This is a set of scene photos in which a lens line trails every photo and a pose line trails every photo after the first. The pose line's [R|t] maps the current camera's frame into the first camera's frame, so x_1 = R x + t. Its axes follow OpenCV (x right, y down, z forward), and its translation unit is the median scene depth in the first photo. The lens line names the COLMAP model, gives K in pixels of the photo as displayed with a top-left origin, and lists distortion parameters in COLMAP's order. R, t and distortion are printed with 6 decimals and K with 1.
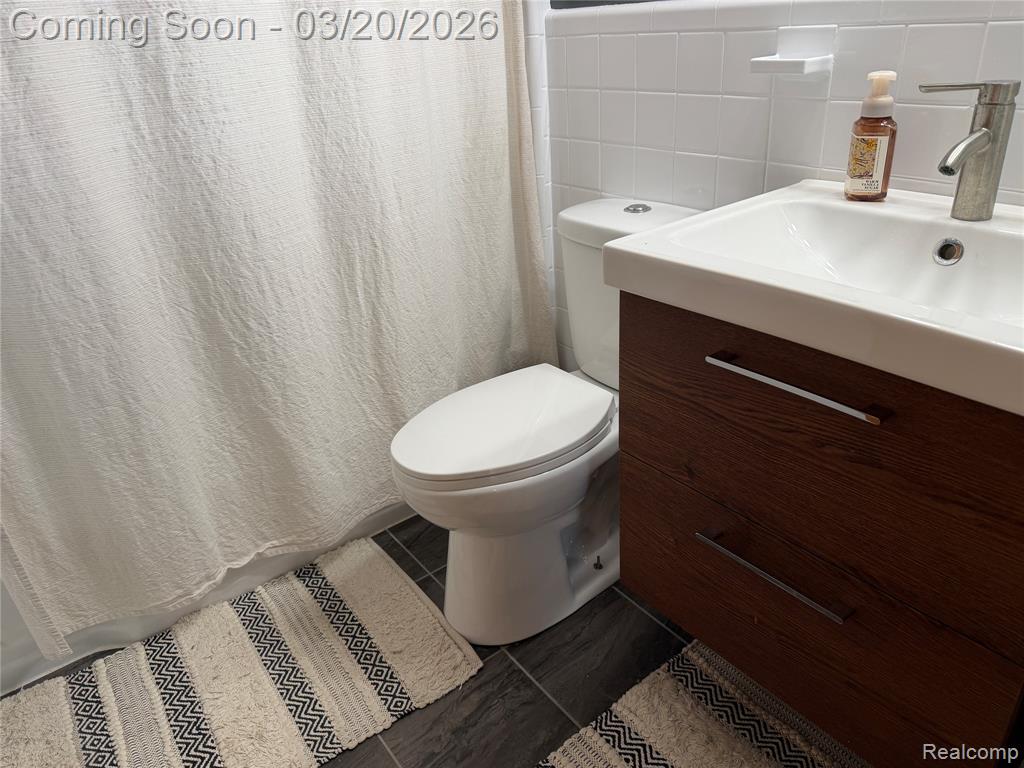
lens RADIAL K [[716.5, 0, 507.1], [0, 716.5, 385.1], [0, 0, 1]] dist [0.044712, -0.051273]
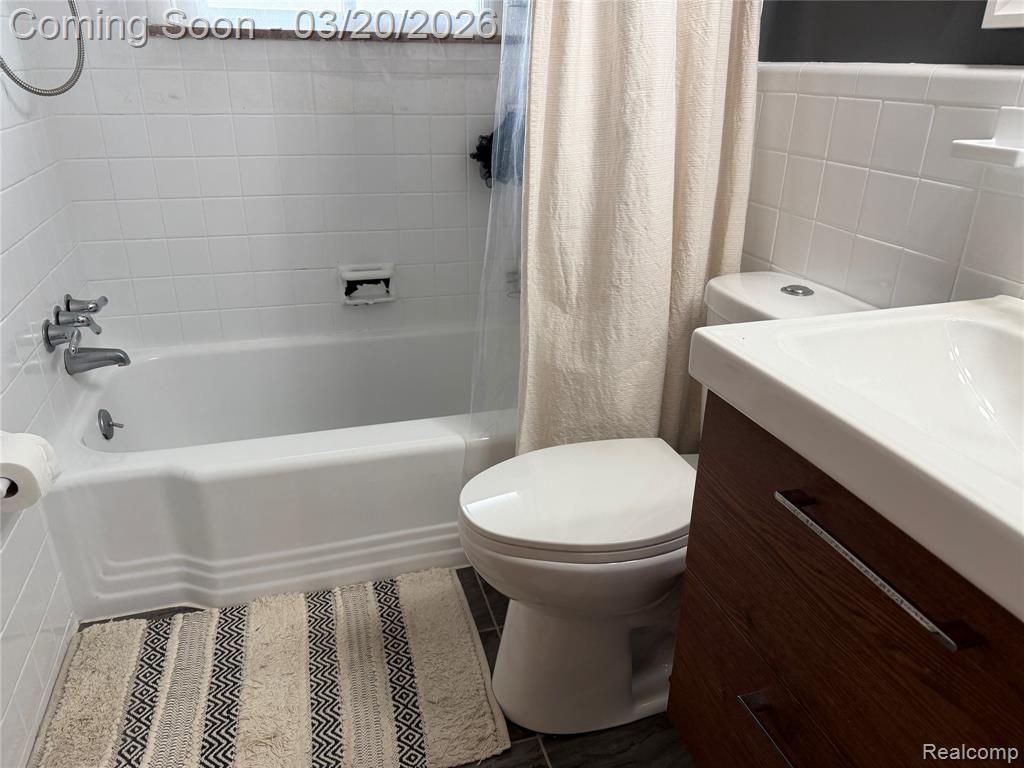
lens RADIAL K [[716.5, 0, 511.9], [0, 716.5, 378.0], [0, 0, 1]] dist [0.044712, -0.051273]
pose [[0.935814, 0.208206, -0.284435, 0.133594], [-0.221694, 0.974990, -0.015699, -0.055860], [0.274053, 0.077749, 0.958567, 0.085453]]
